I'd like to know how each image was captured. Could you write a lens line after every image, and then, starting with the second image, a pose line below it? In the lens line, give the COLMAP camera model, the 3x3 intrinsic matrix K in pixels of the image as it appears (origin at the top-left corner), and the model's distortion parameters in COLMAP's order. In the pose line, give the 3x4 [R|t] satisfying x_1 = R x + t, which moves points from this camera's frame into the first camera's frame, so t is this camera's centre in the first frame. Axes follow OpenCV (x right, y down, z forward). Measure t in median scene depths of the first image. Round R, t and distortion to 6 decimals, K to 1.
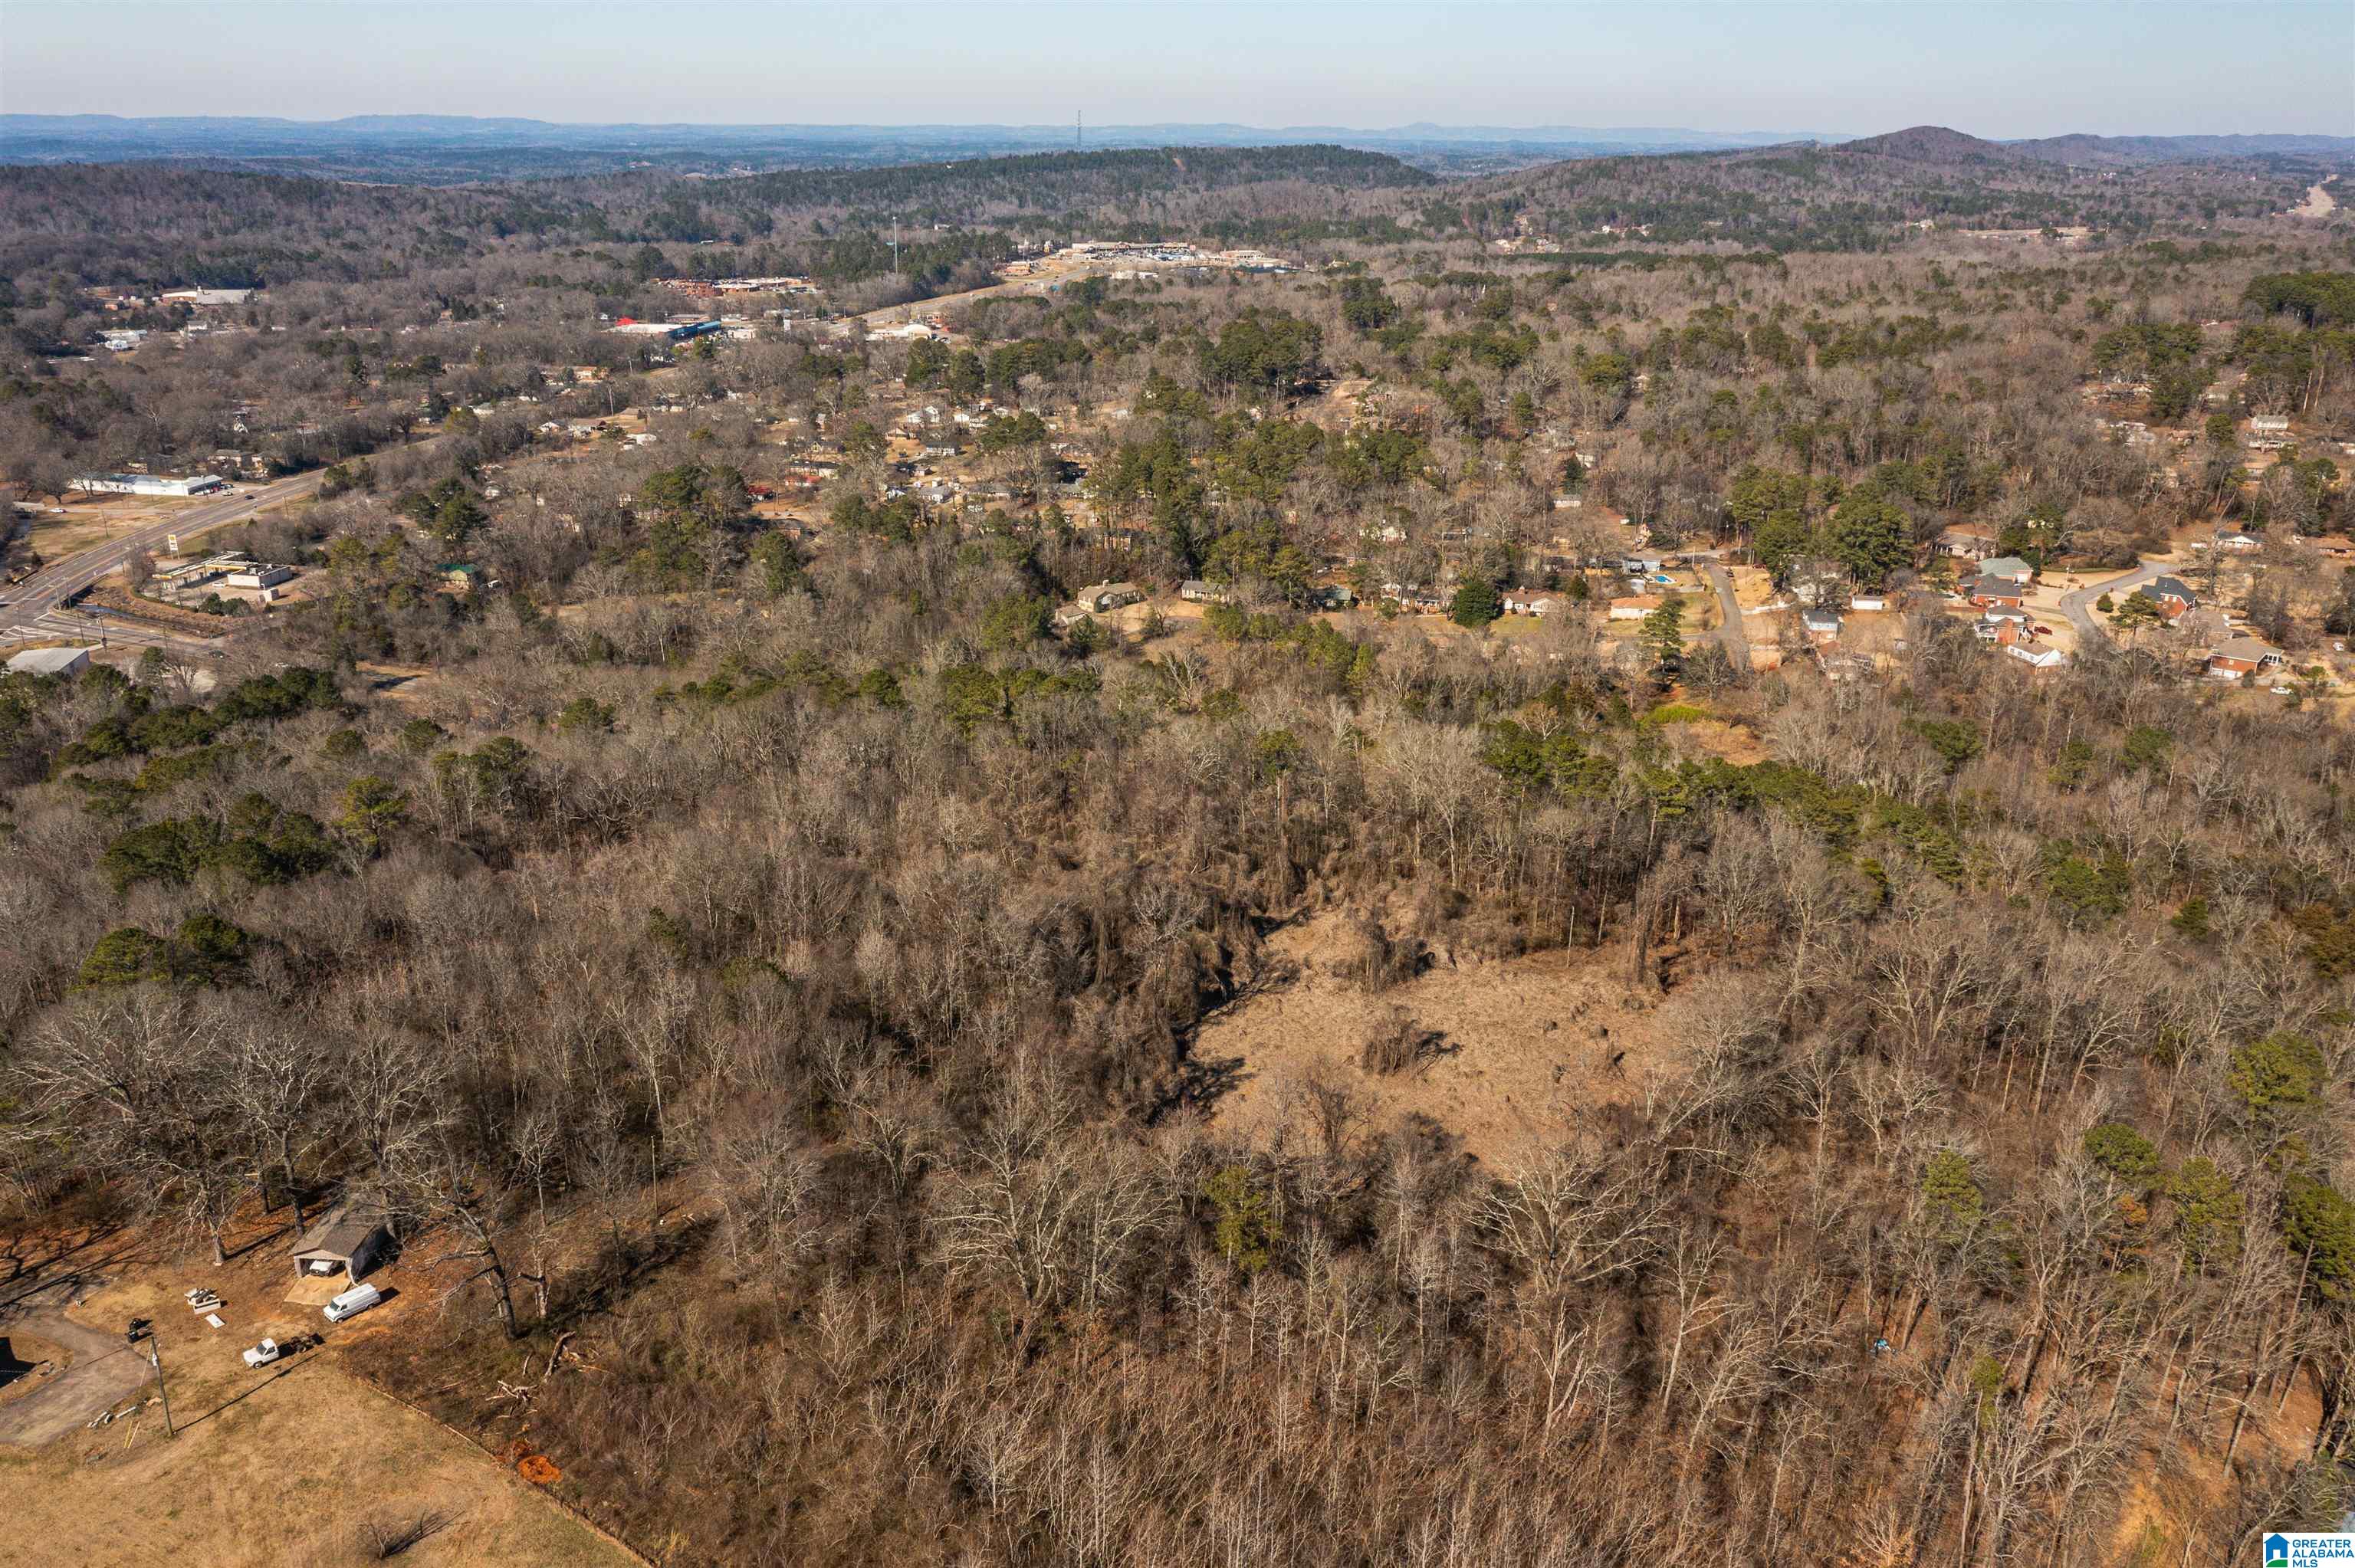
lens RADIAL K [[1873.4, 0, 1183.4], [0, 1873.4, 777.0], [0, 0, 1]] dist [-0.020391, 0.009283]
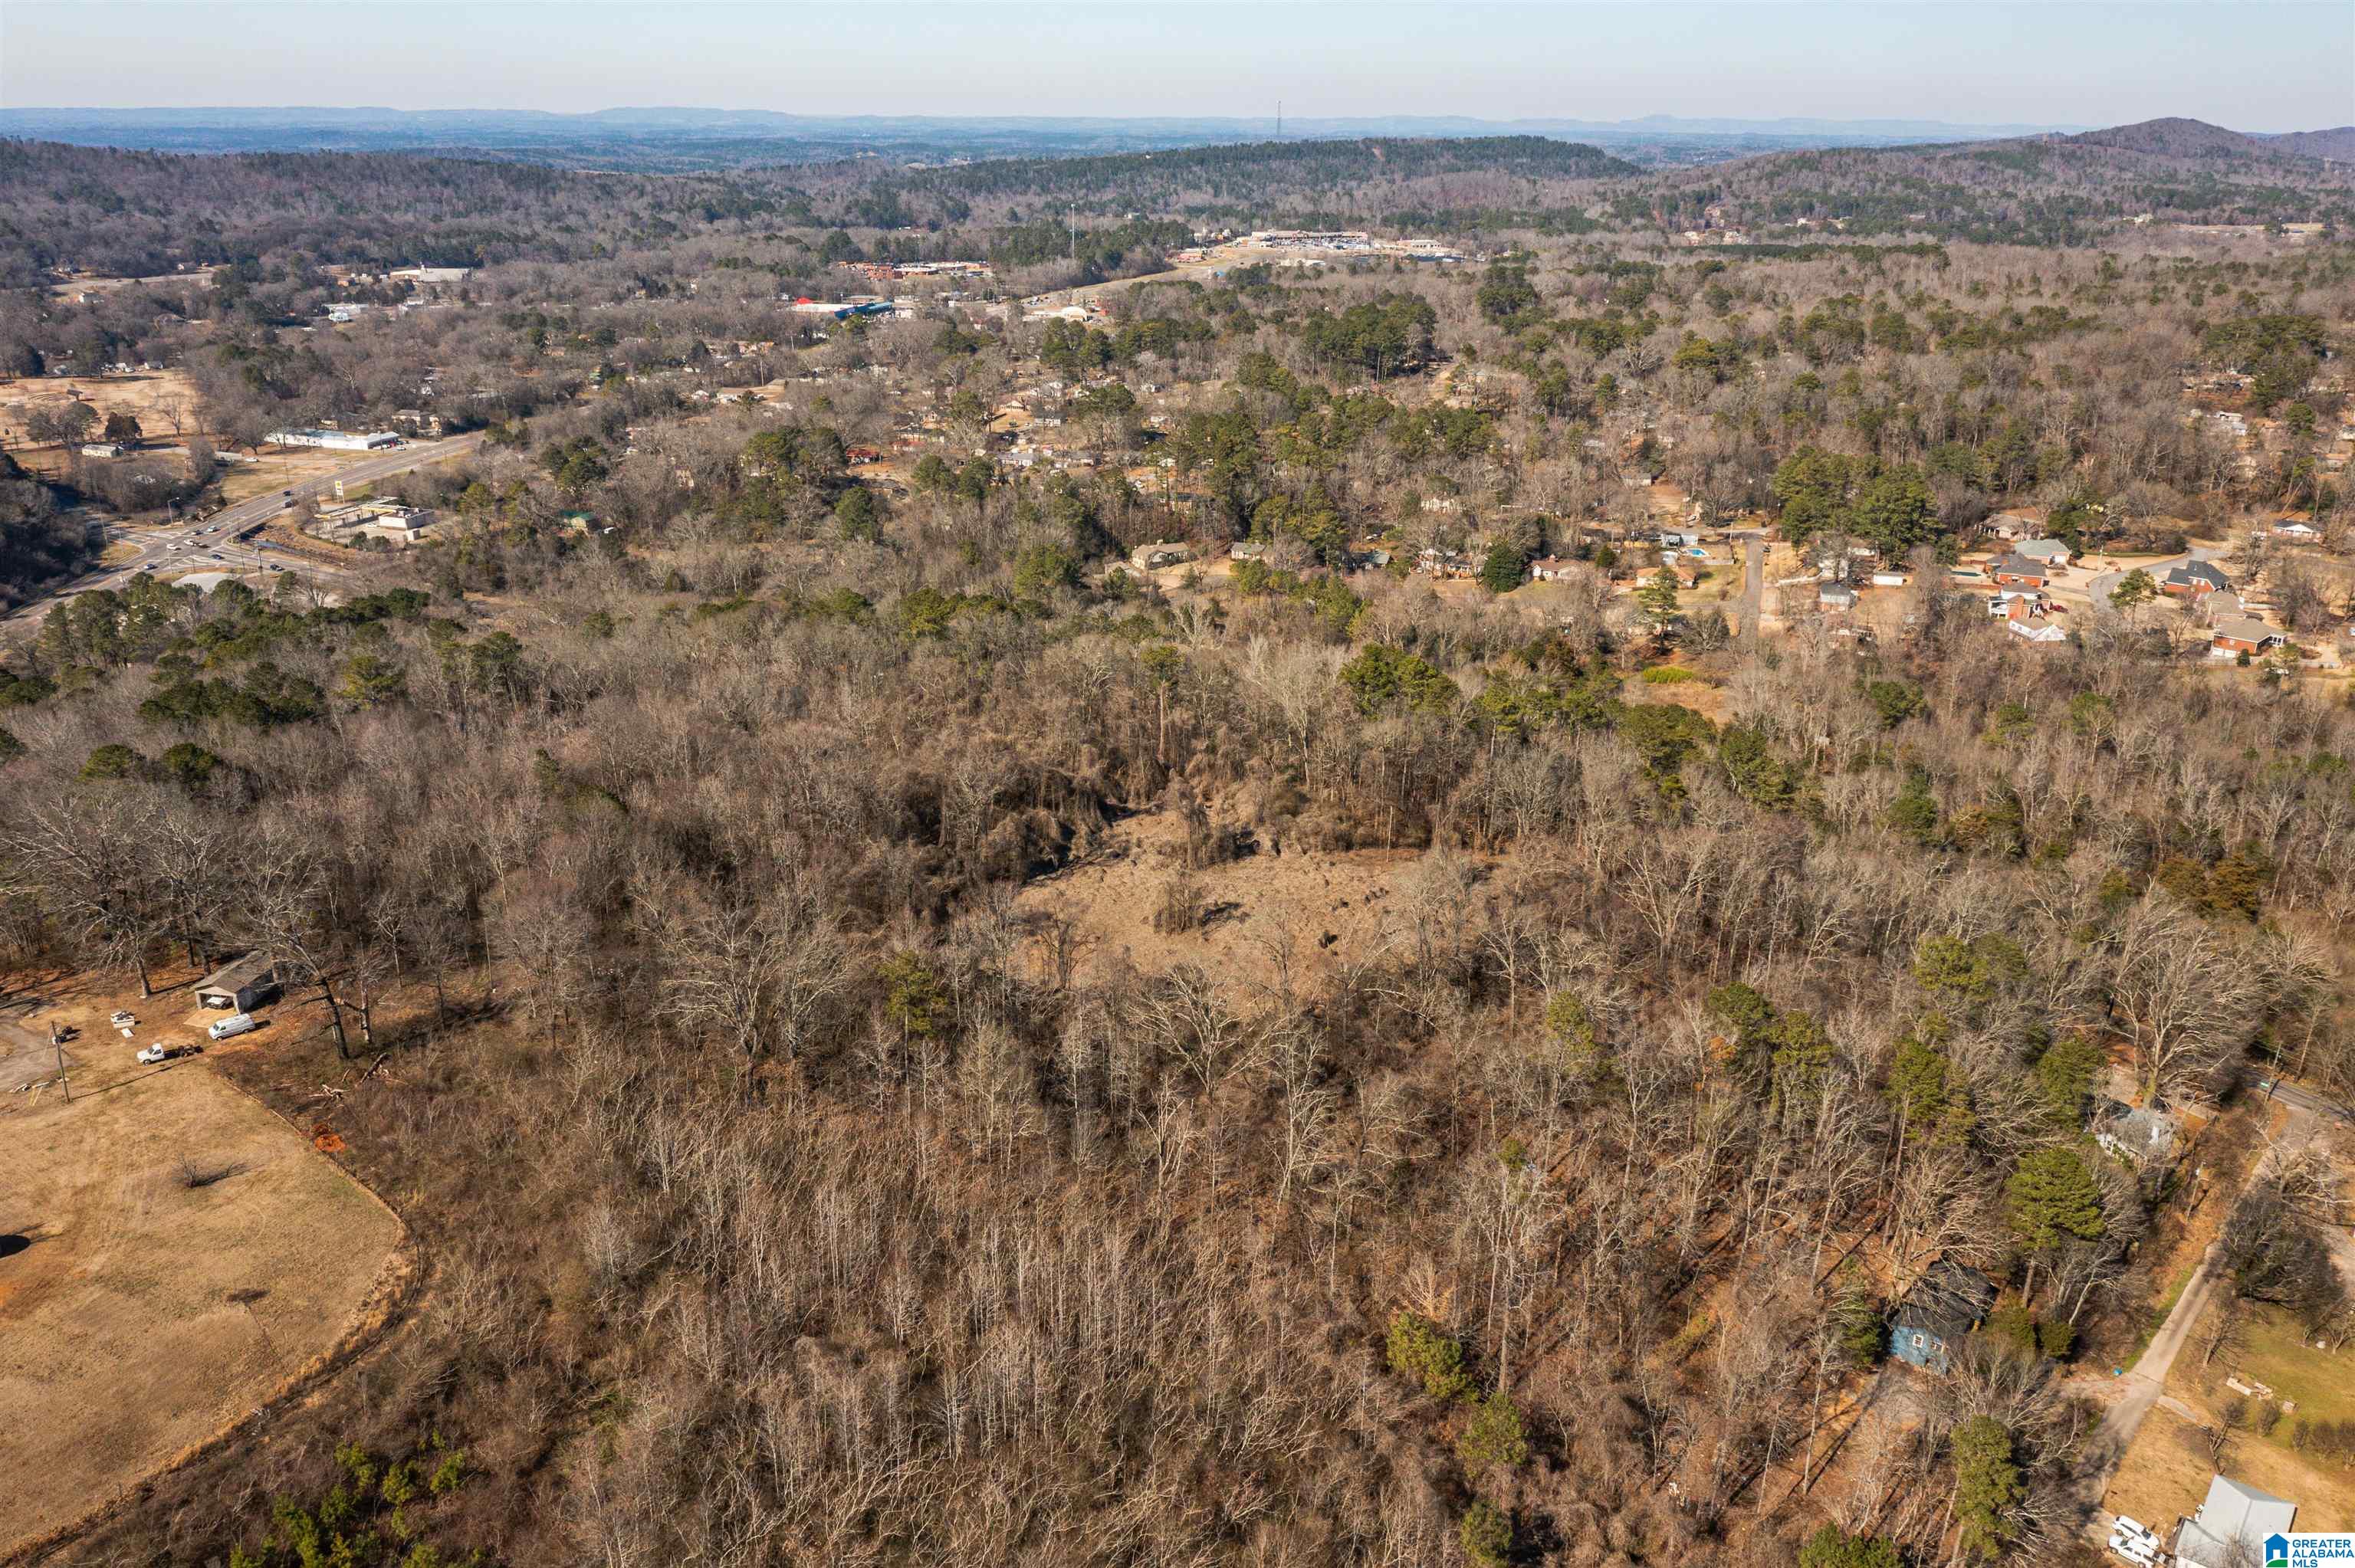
lens RADIAL K [[1879.6, 0, 1185.7], [0, 1879.6, 791.1], [0, 0, 1]] dist [-0.023315, 0.012476]
pose [[0.992808, 0.039565, -0.112994, 0.045776], [-0.038516, 0.999192, 0.011446, 0.011215], [0.113355, -0.007011, 0.993530, -0.025705]]
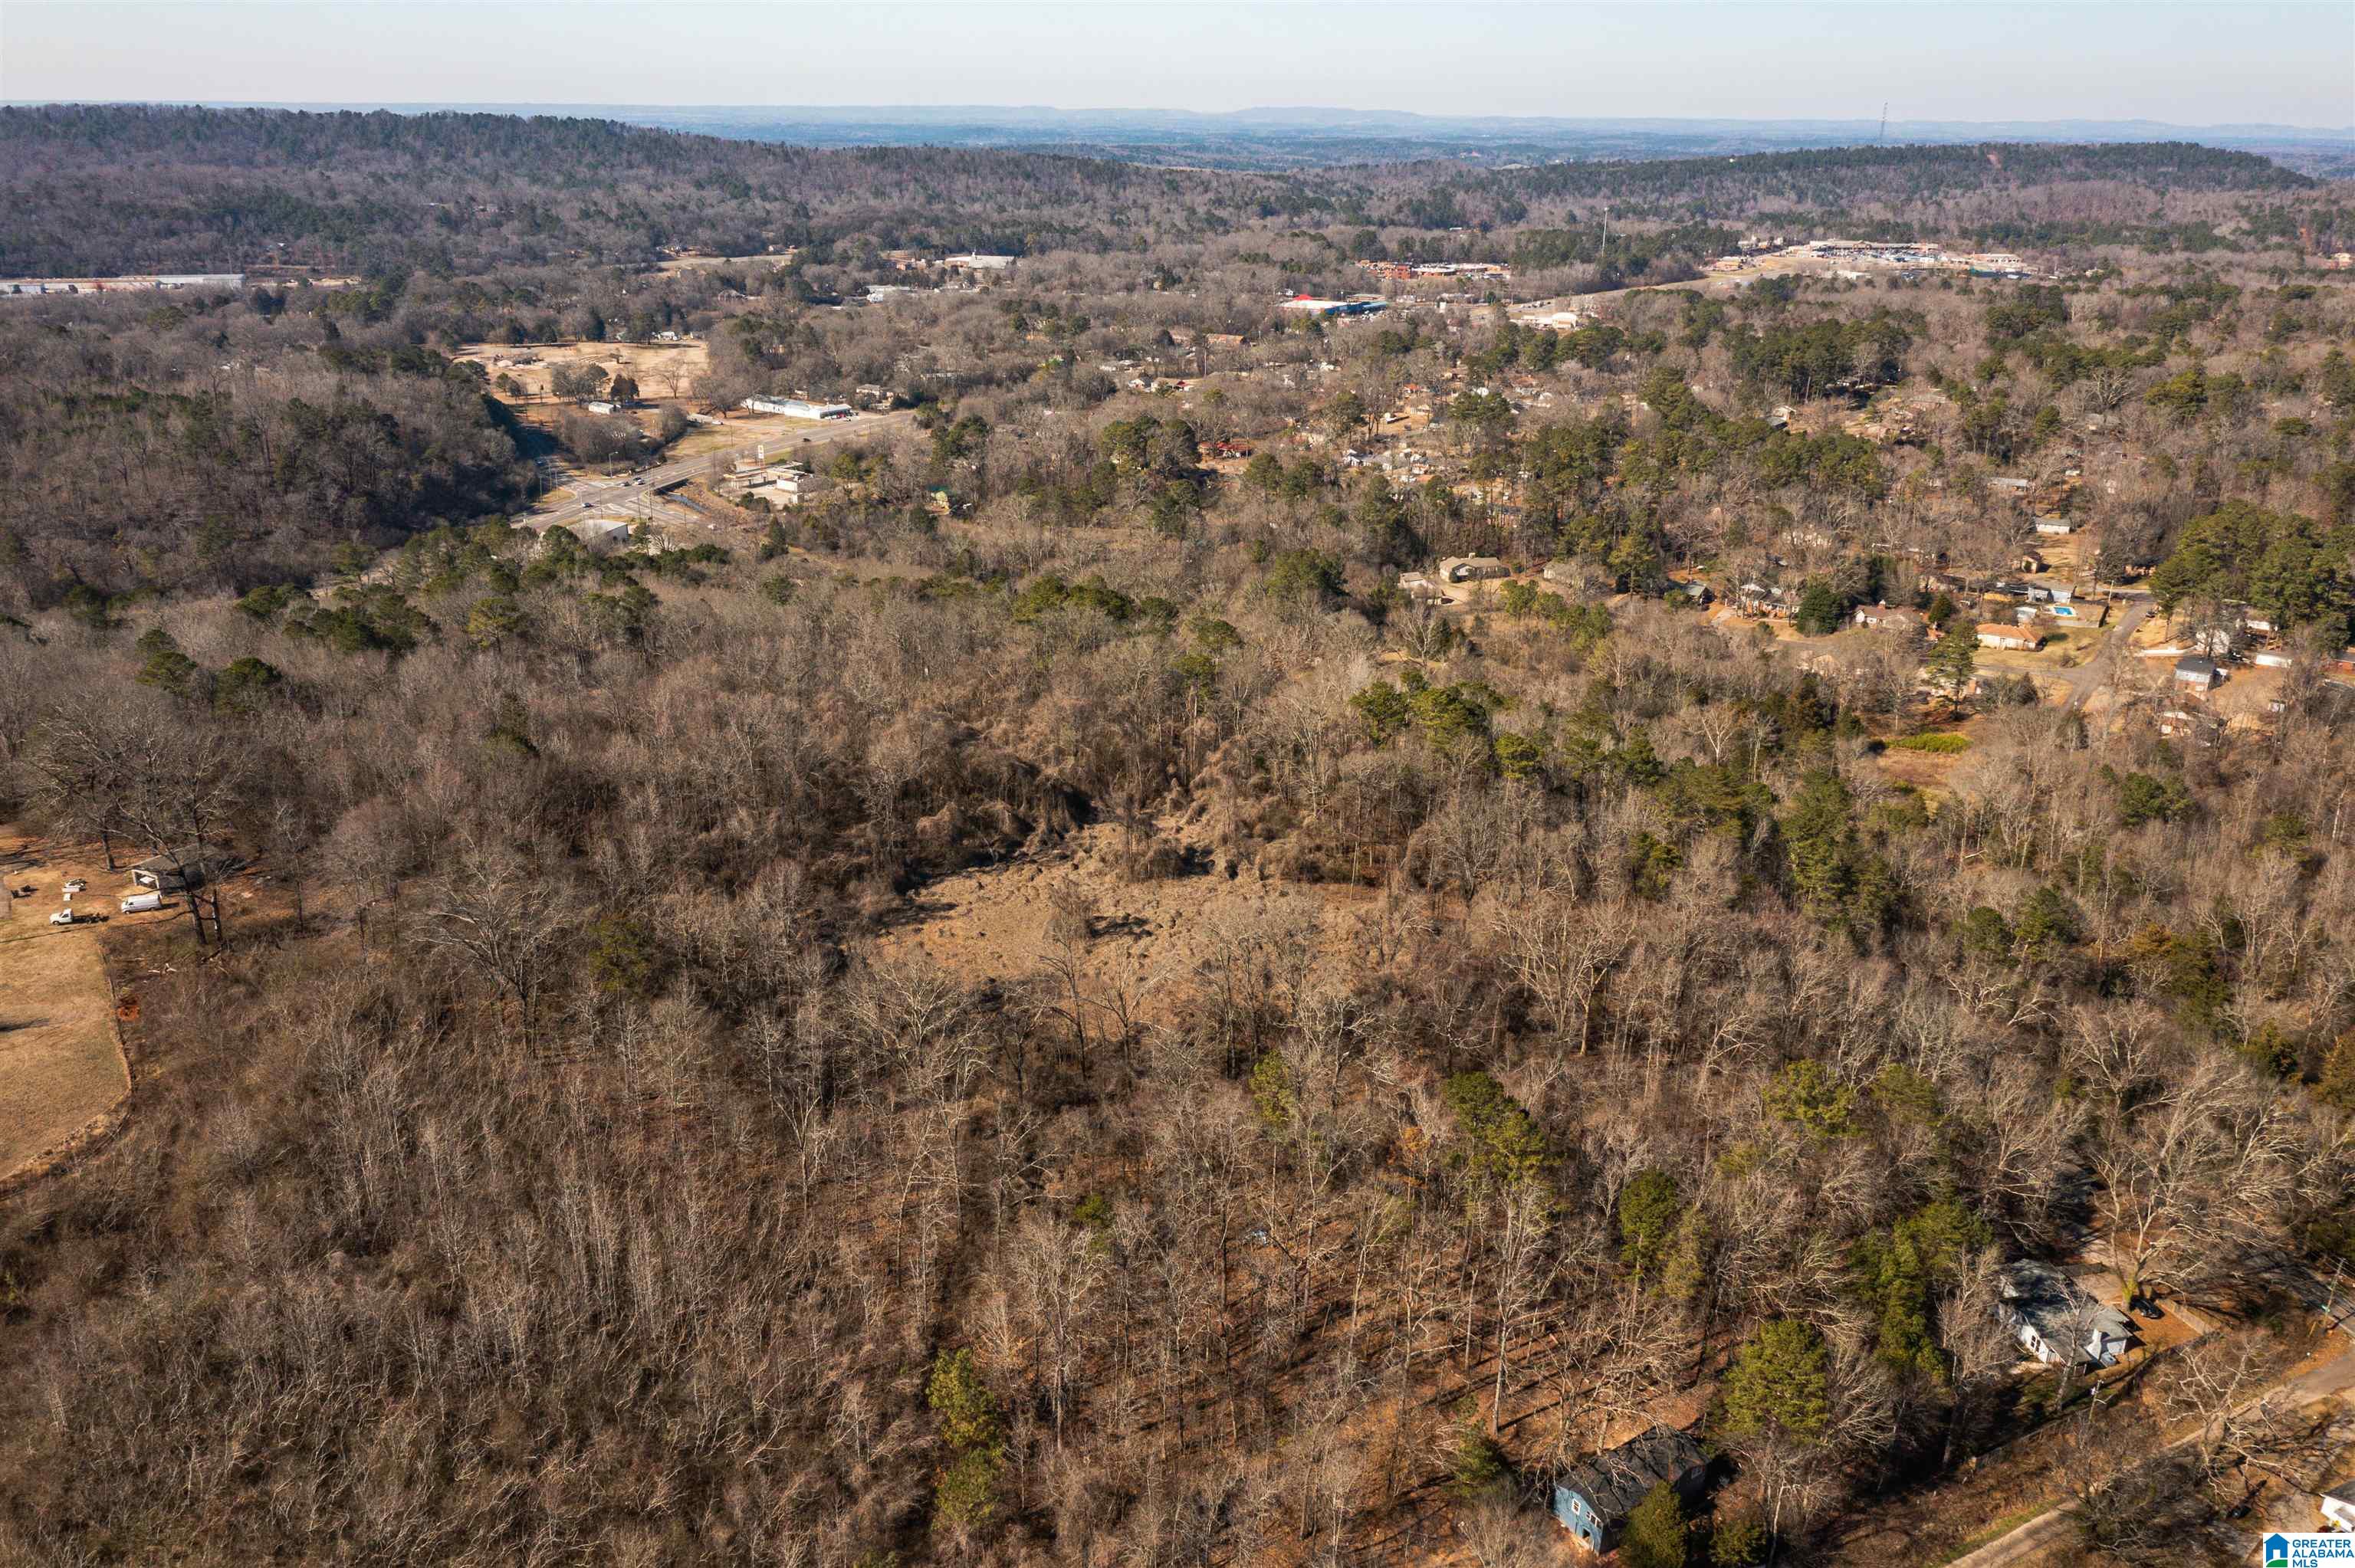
lens RADIAL K [[1886.7, 0, 1177.5], [0, 1886.7, 784.0], [0, 0, 1]] dist [-0.023029, 0.009731]
pose [[0.901159, 0.144974, -0.408529, 0.117251], [-0.143352, 0.989061, 0.034770, 0.003208], [0.409101, 0.027230, 0.912083, -0.000798]]
